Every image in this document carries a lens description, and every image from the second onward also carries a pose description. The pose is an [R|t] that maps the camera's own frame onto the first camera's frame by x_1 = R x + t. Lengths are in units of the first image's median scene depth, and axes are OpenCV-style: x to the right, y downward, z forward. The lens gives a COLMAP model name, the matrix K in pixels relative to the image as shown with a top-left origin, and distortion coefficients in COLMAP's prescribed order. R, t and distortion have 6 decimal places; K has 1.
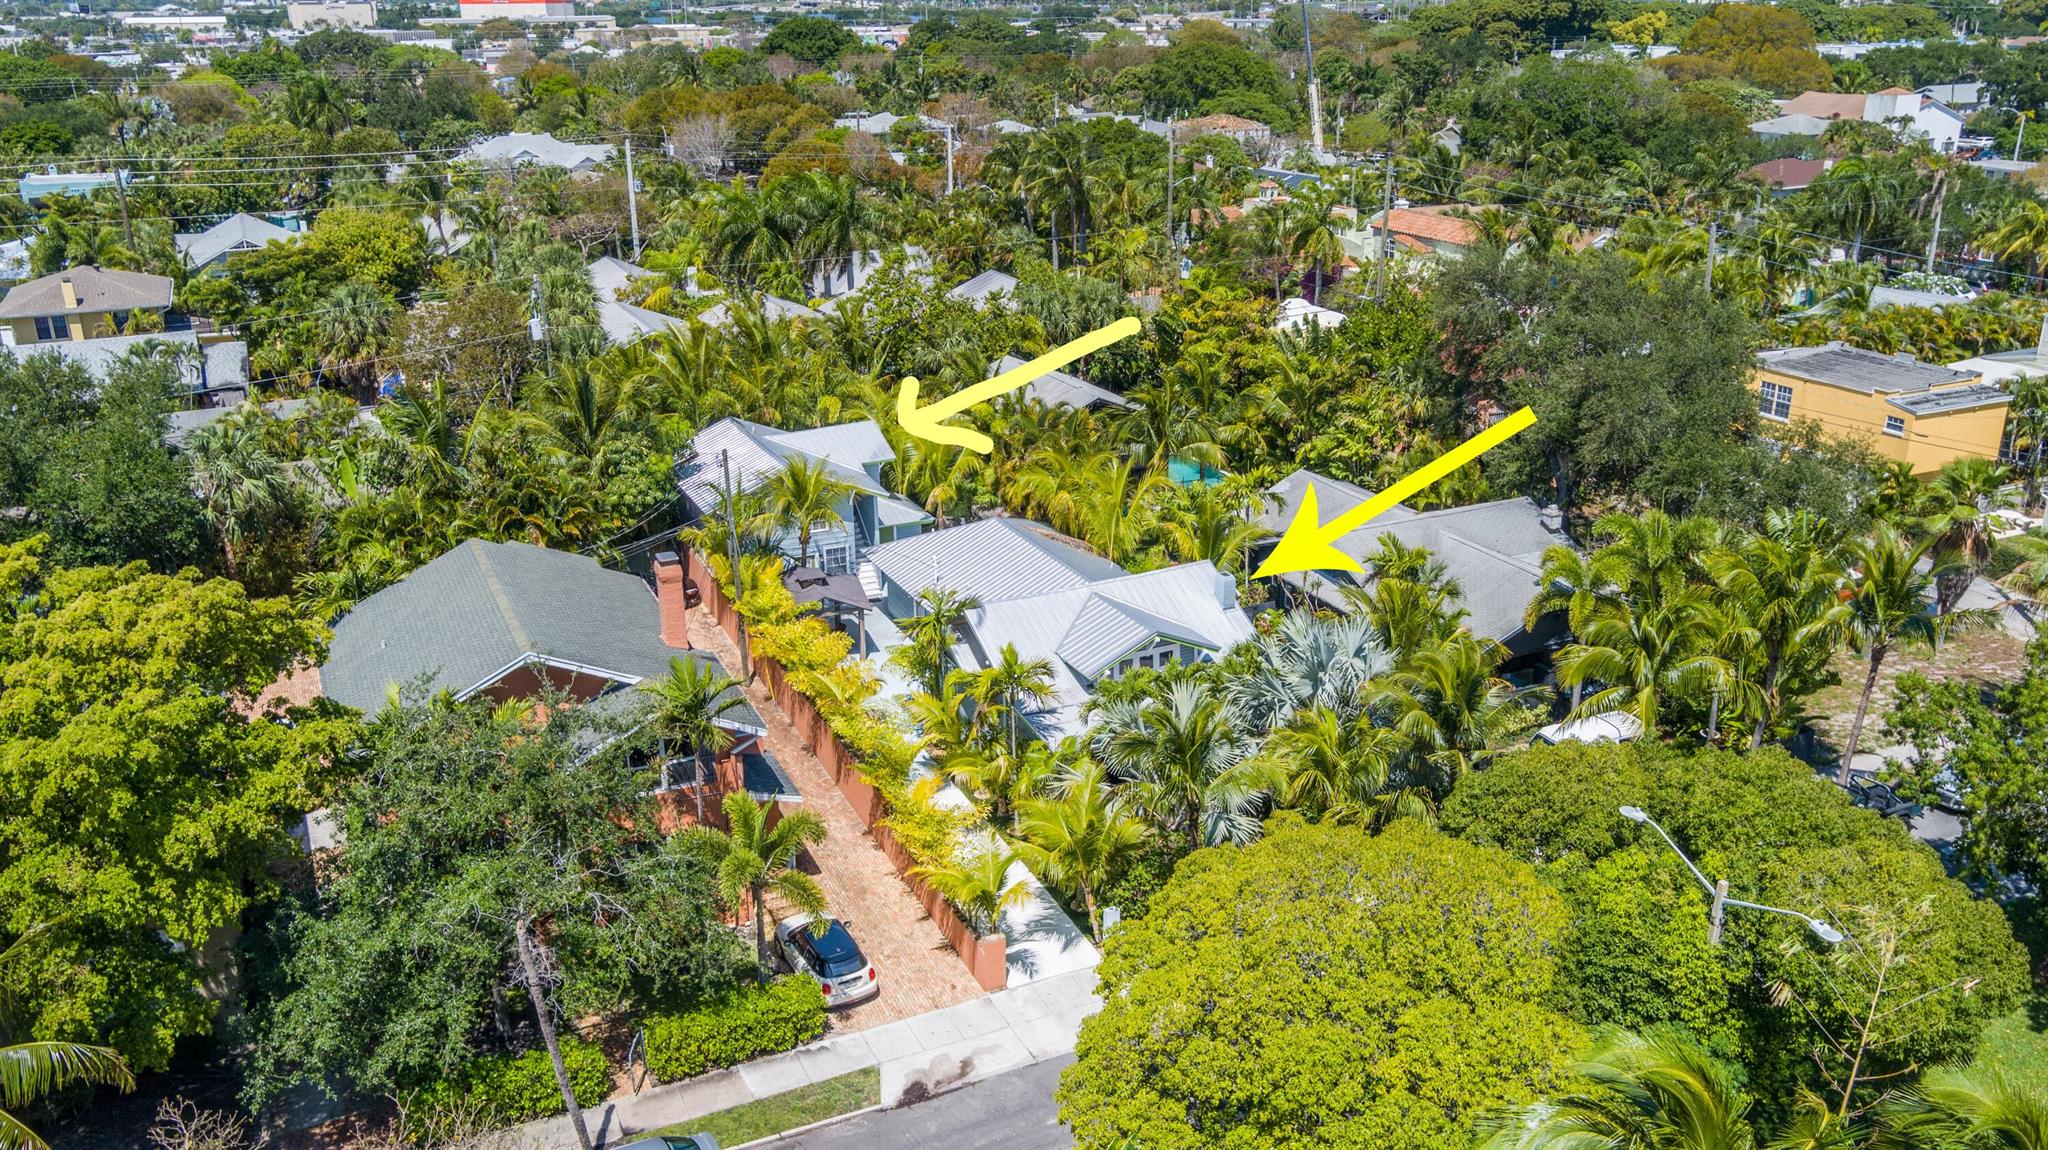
lens RADIAL K [[1556.6, 0, 1024.0], [0, 1556.6, 575.0], [0, 0, 1]] dist [0.036298, -0.000112]
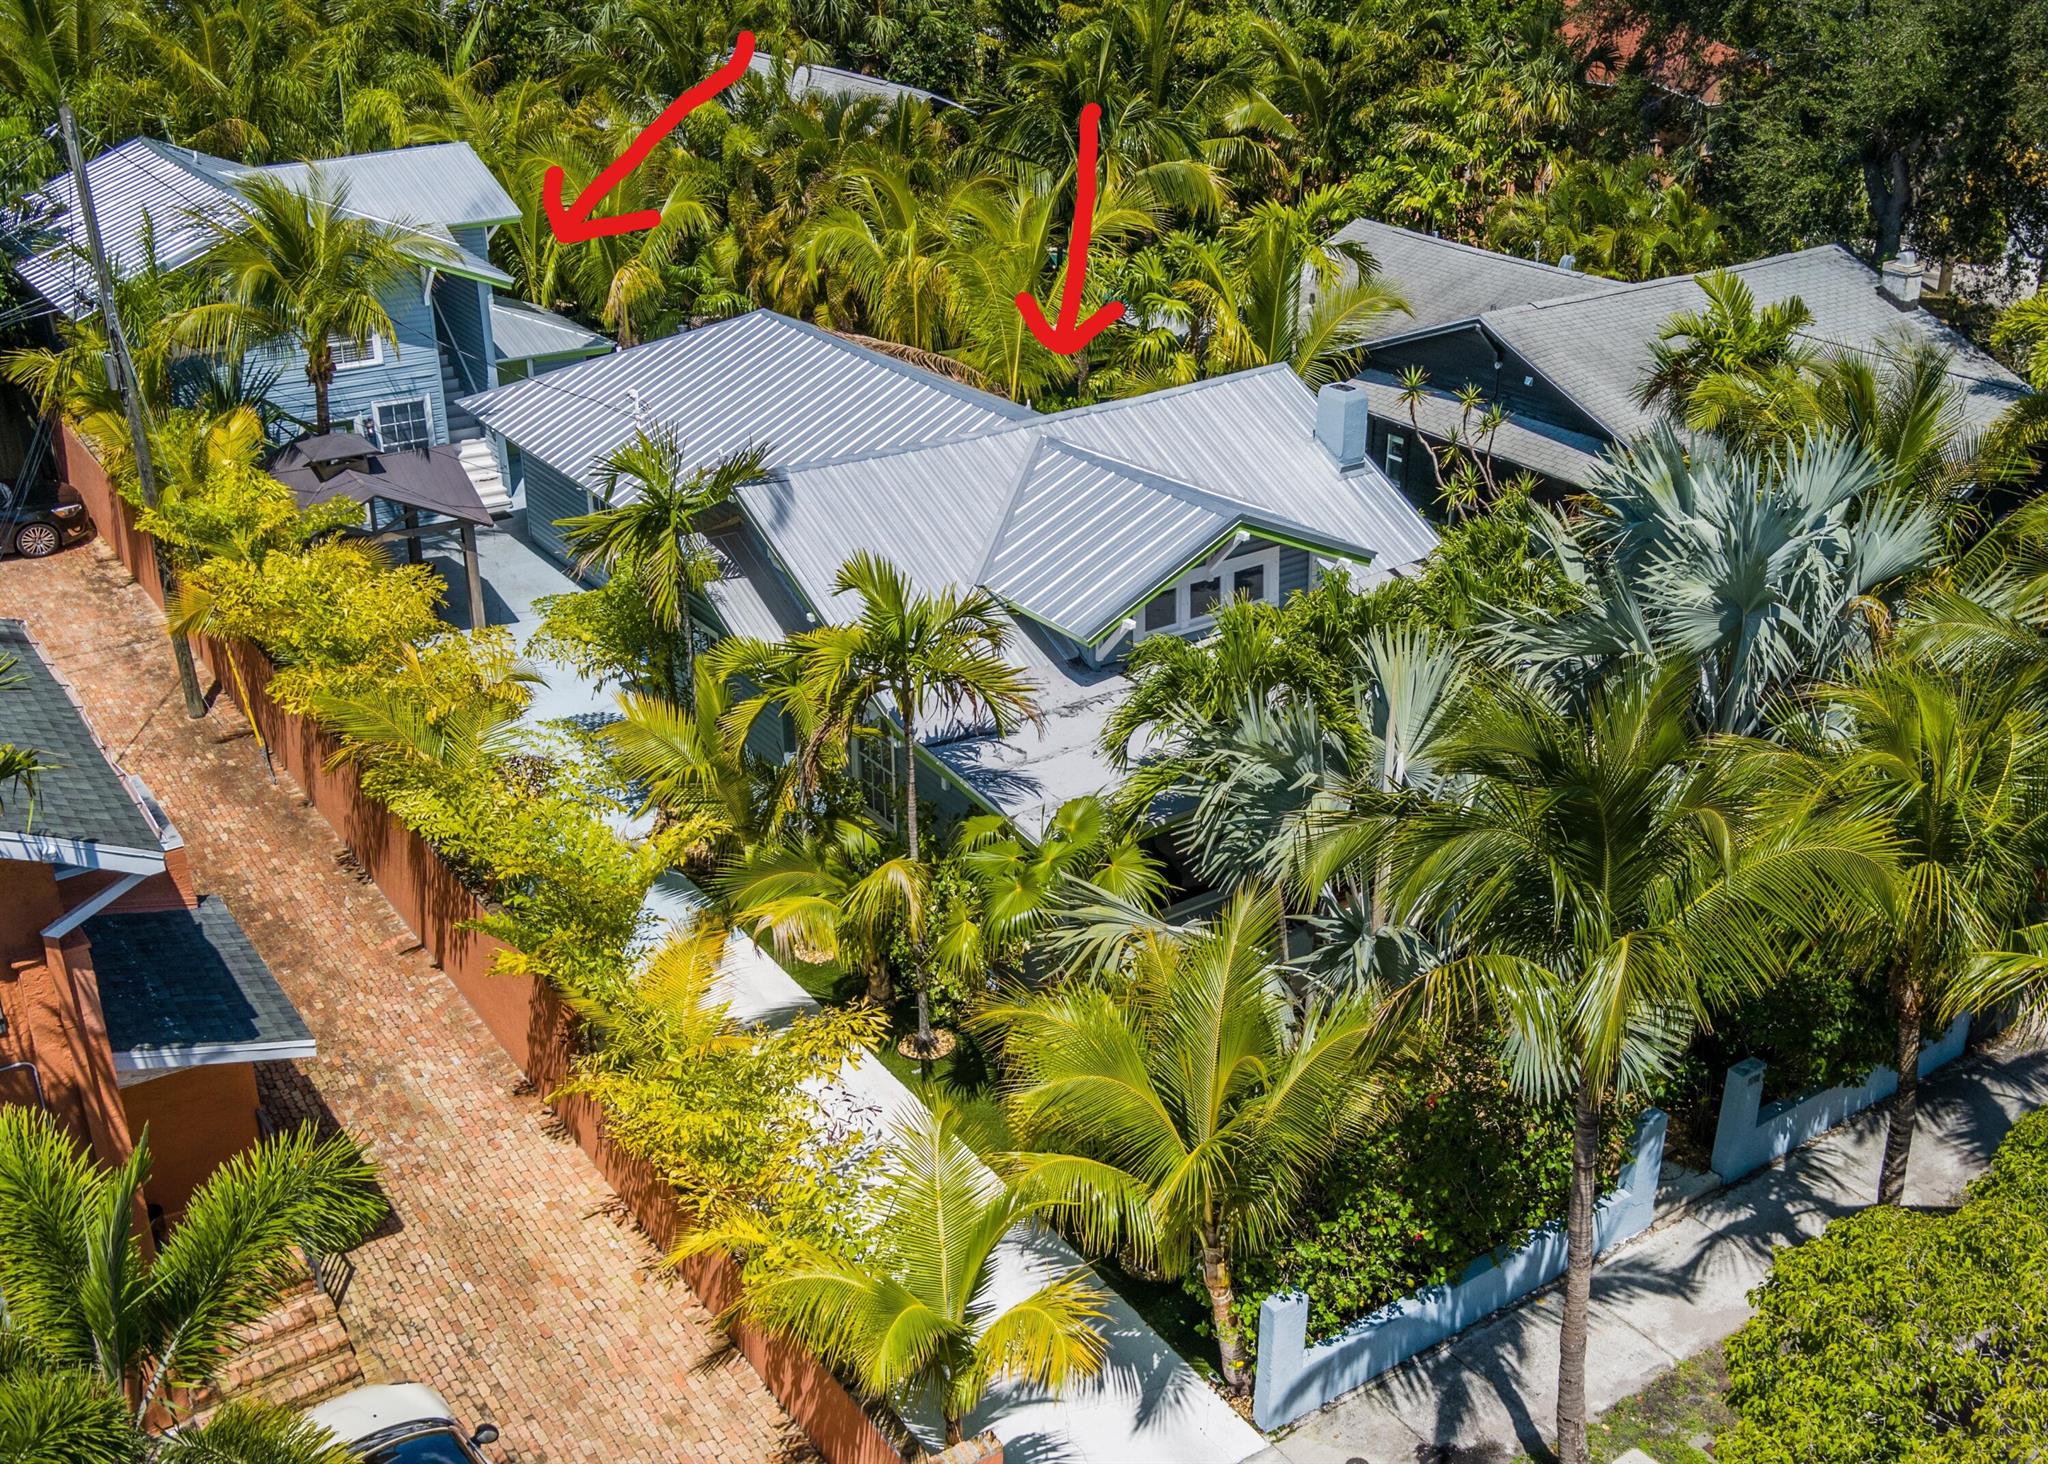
lens RADIAL K [[1872.3, 0, 1027.0], [0, 1872.3, 757.7], [0, 0, 1]] dist [0.005680, -0.005599]
pose [[0.982964, -0.063911, 0.172330, -0.050635], [0.045216, 0.992868, 0.110314, 0.039841], [-0.178151, -0.100643, 0.978843, 0.505928]]
